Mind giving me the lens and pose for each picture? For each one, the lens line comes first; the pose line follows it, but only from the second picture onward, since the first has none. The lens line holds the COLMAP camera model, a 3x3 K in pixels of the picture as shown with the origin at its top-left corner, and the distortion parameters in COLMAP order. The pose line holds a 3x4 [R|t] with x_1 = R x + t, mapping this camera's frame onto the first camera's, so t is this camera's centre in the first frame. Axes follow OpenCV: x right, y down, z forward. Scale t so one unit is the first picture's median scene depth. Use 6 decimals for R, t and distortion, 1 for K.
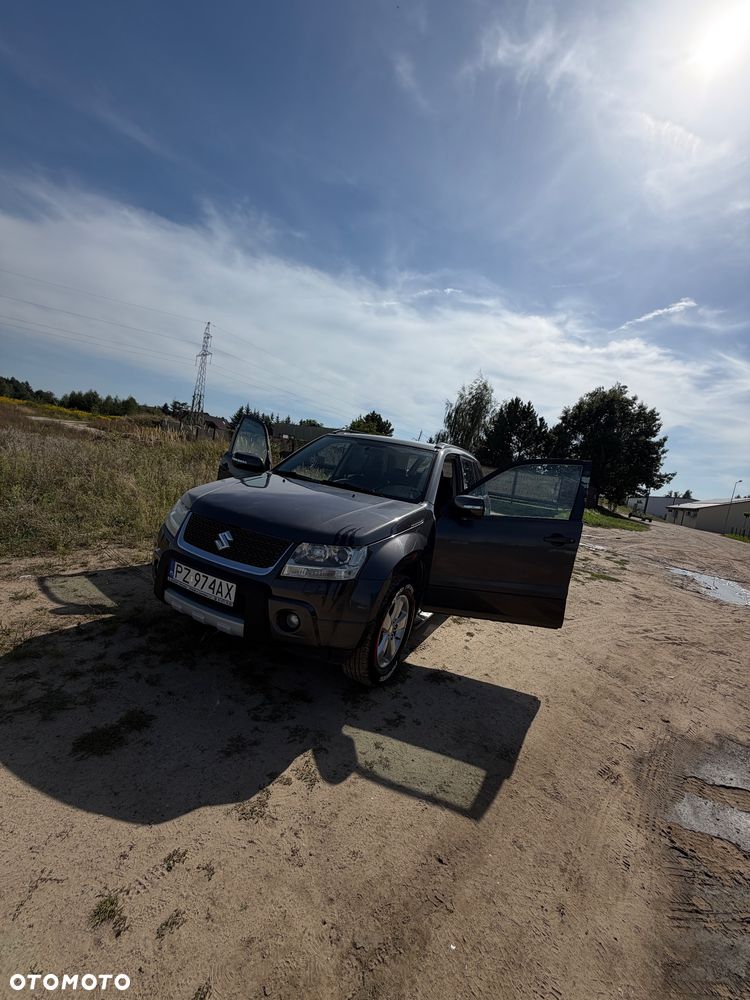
lens RADIAL K [[402.8, 0, 375.8], [0, 402.8, 493.1], [0, 0, 1]] dist [0.000425, 0.000863]
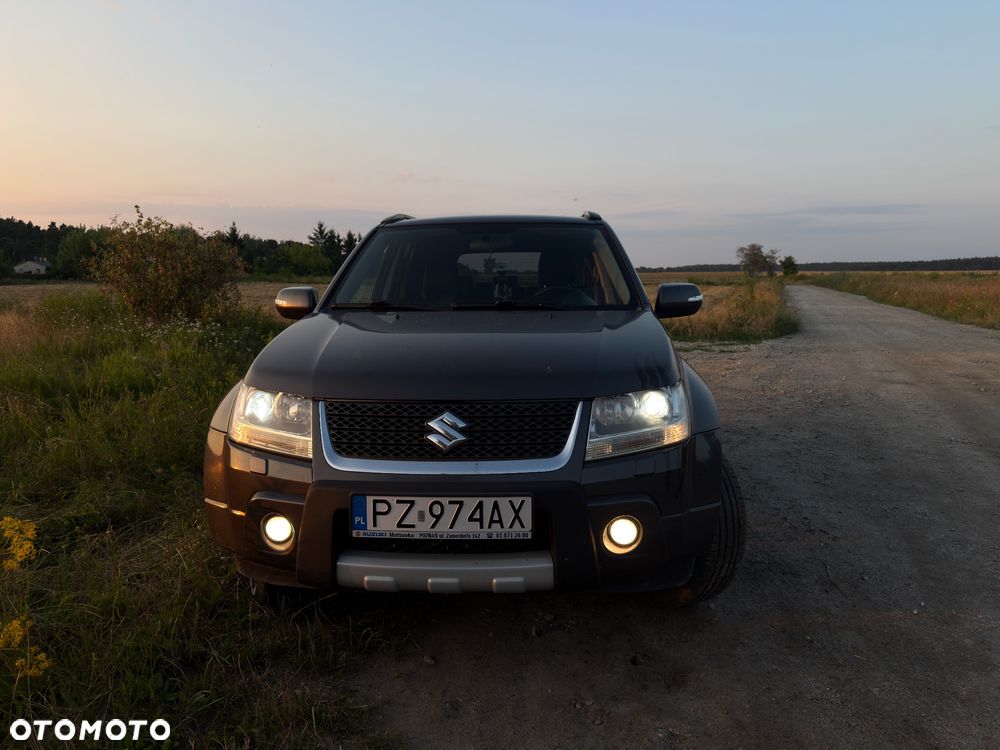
lens RADIAL K [[716.5, 0, 518.9], [0, 716.5, 355.1], [0, 0, 1]] dist [0.035936, -0.045409]
pose [[0.906286, -0.206851, 0.368590, -0.514514], [0.190747, 0.978370, 0.080050, -0.030629], [-0.377176, -0.002241, 0.926139, 0.084053]]
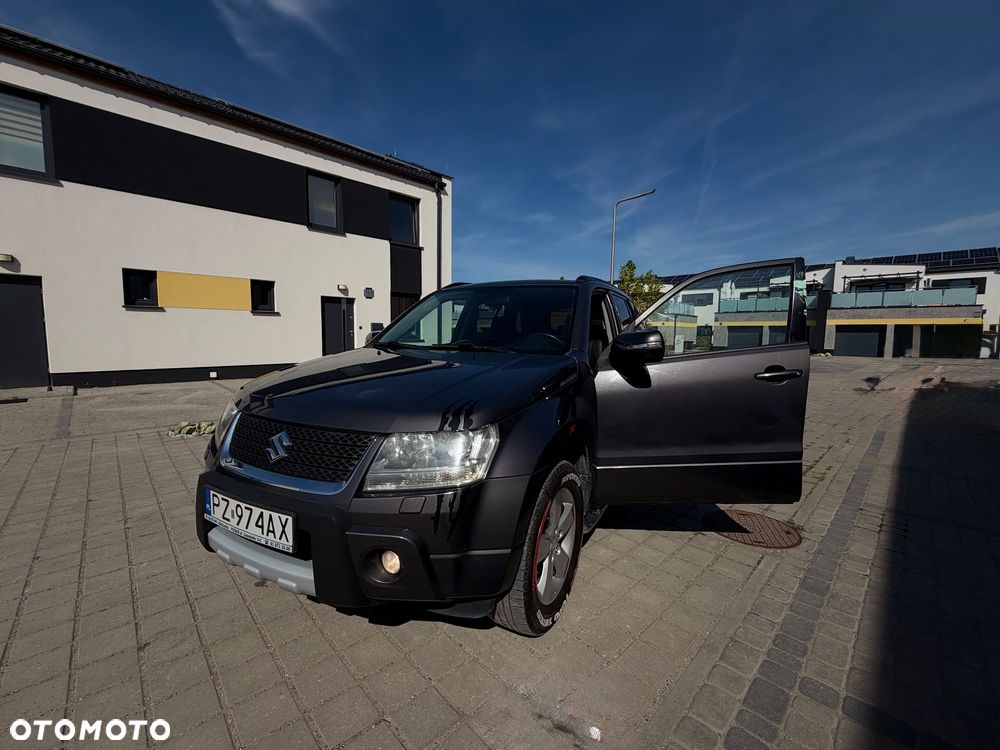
lens RADIAL K [[425.5, 0, 503.7], [0, 425.5, 372.3], [0, 0, 1]] dist [0.011541, 0.000069]
pose [[0.987557, -0.147075, -0.055670, 0.032436], [0.147363, 0.989082, 0.001081, 0.042389], [0.054903, -0.009272, 0.998449, 0.277891]]
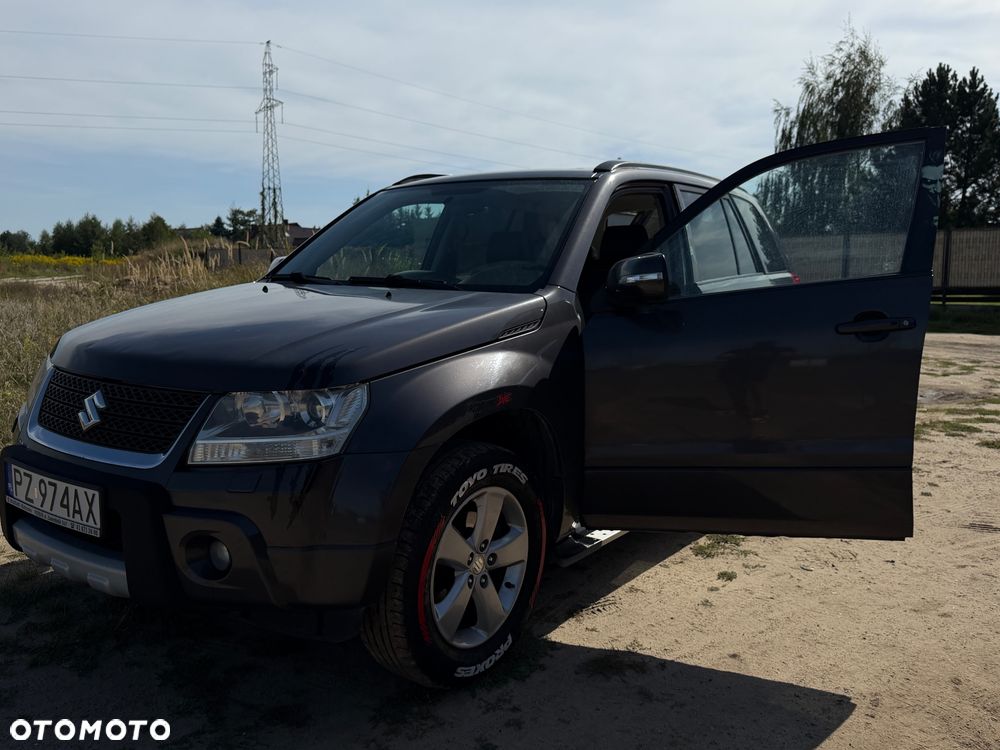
lens RADIAL K [[837.7, 0, 494.2], [0, 837.7, 372.2], [0, 0, 1]] dist [0.018218, -0.025581]
pose [[0.971758, -0.131935, -0.195652, 0.254181], [0.138356, 0.990191, 0.019459, 0.099344], [0.191165, -0.045979, 0.980480, 0.078126]]
